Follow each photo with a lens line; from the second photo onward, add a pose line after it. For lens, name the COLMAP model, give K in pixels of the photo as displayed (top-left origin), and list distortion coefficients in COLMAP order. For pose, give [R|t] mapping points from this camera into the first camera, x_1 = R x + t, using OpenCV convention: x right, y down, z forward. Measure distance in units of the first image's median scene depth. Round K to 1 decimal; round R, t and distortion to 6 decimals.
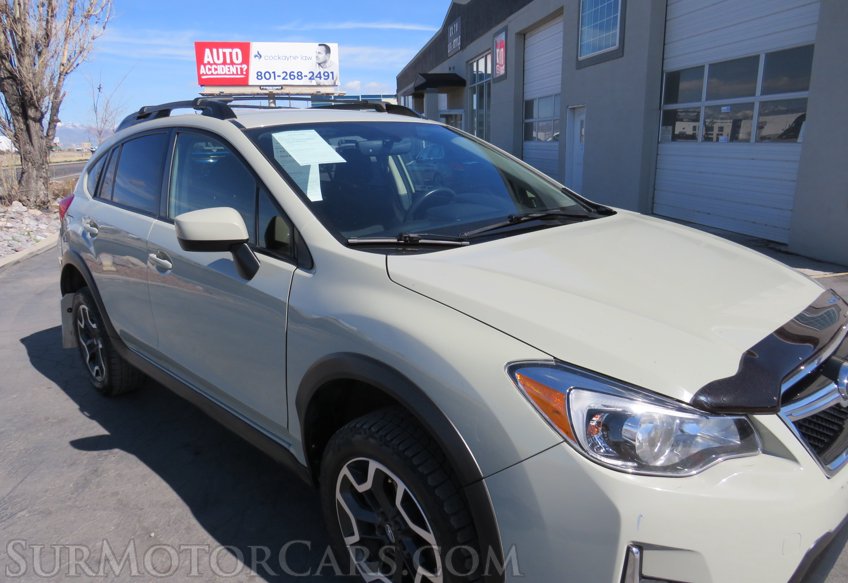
lens RADIAL K [[600.5, 0, 422.9], [0, 600.5, 292.9], [0, 0, 1]] dist [-0.033208, 0.011858]
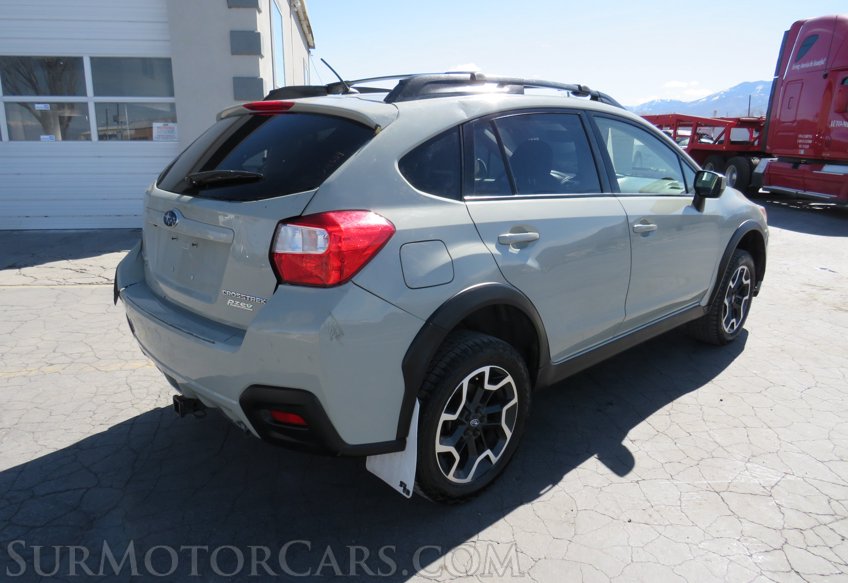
lens RADIAL K [[600.5, 0, 417.3], [0, 600.5, 292.8], [0, 0, 1]] dist [-0.033208, 0.011858]
pose [[0.042682, -0.231313, 0.971943, -1.152041], [0.241319, 0.946412, 0.214640, -0.207894], [-0.969507, 0.225387, 0.096215, 0.961036]]
